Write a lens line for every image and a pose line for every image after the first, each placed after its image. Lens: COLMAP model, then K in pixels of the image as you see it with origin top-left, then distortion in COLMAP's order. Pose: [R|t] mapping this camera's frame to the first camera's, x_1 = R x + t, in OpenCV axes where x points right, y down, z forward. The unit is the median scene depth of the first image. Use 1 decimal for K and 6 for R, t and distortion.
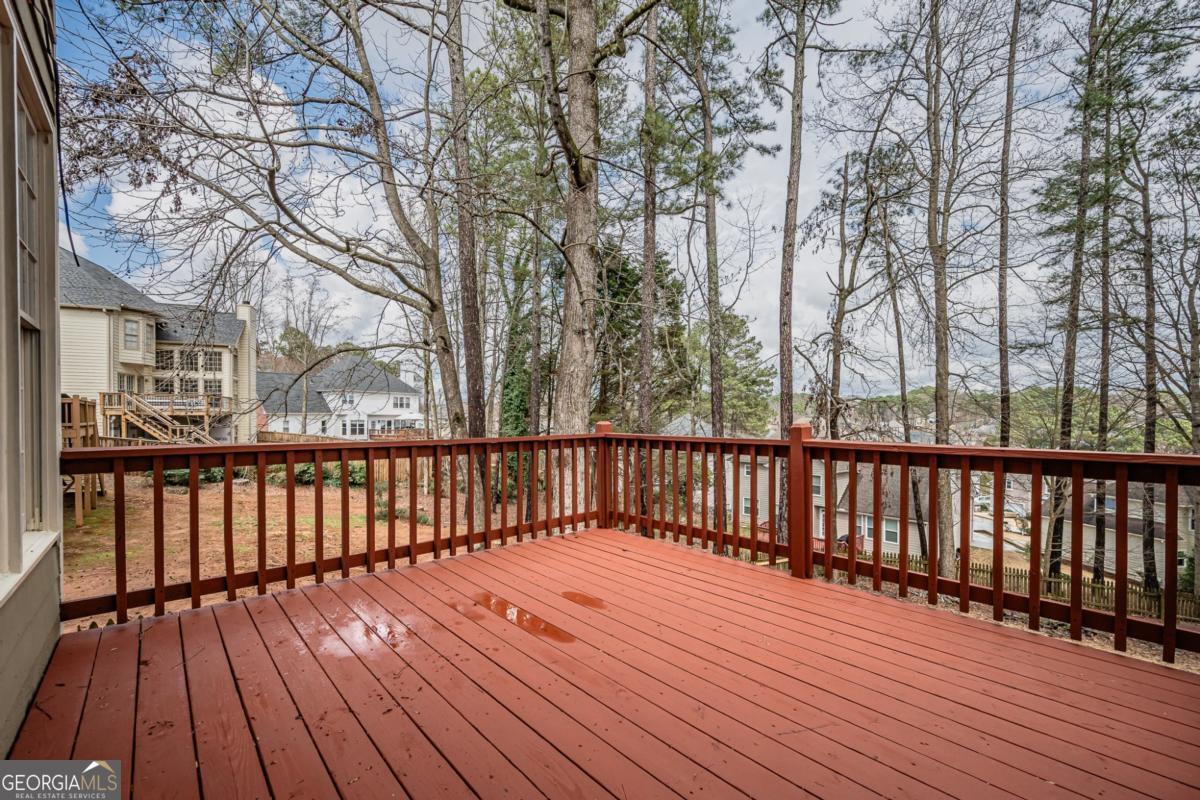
lens RADIAL K [[475.1, 0, 619.3], [0, 475.1, 424.7], [0, 0, 1]] dist [-0.012880, -0.000326]
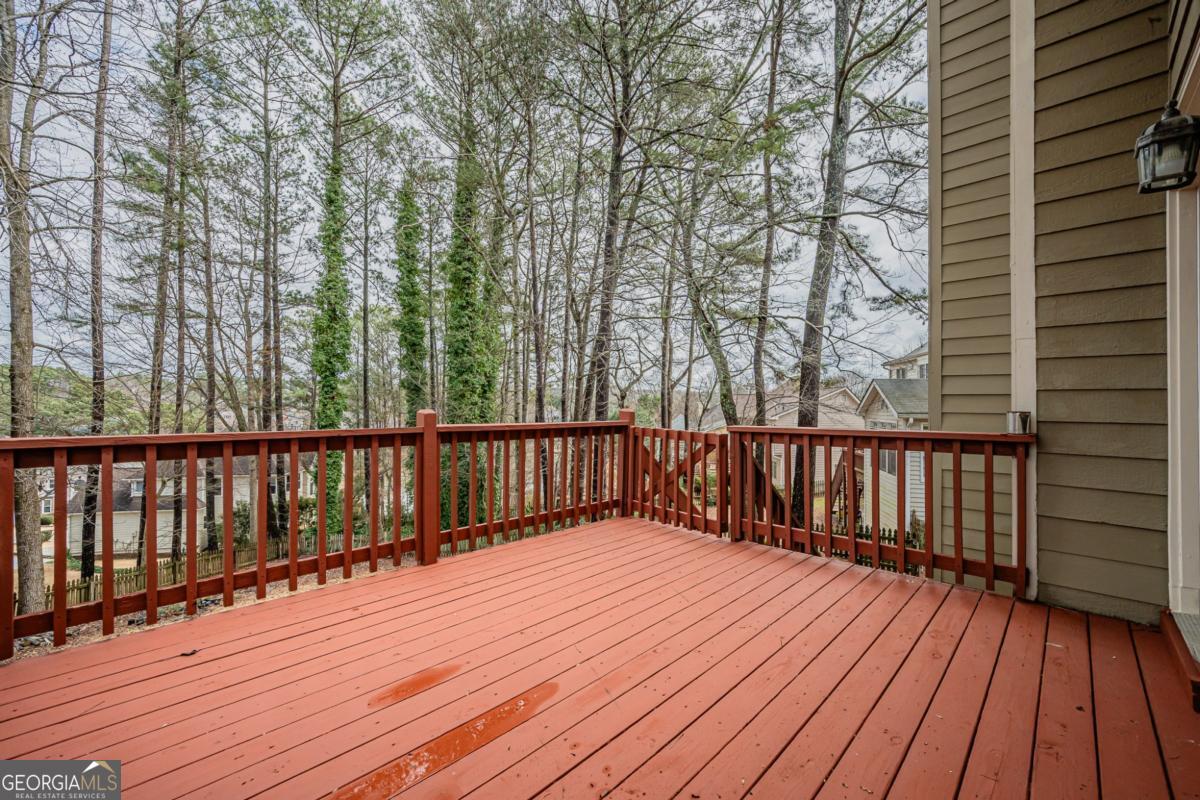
lens RADIAL K [[475.1, 0, 606.8], [0, 475.1, 401.3], [0, 0, 1]] dist [-0.012880, -0.000326]
pose [[-0.036350, 0.007805, 0.999309, -0.739097], [0.008619, 0.999935, -0.007497, -0.015681], [-0.999302, 0.008341, -0.036415, 0.757612]]
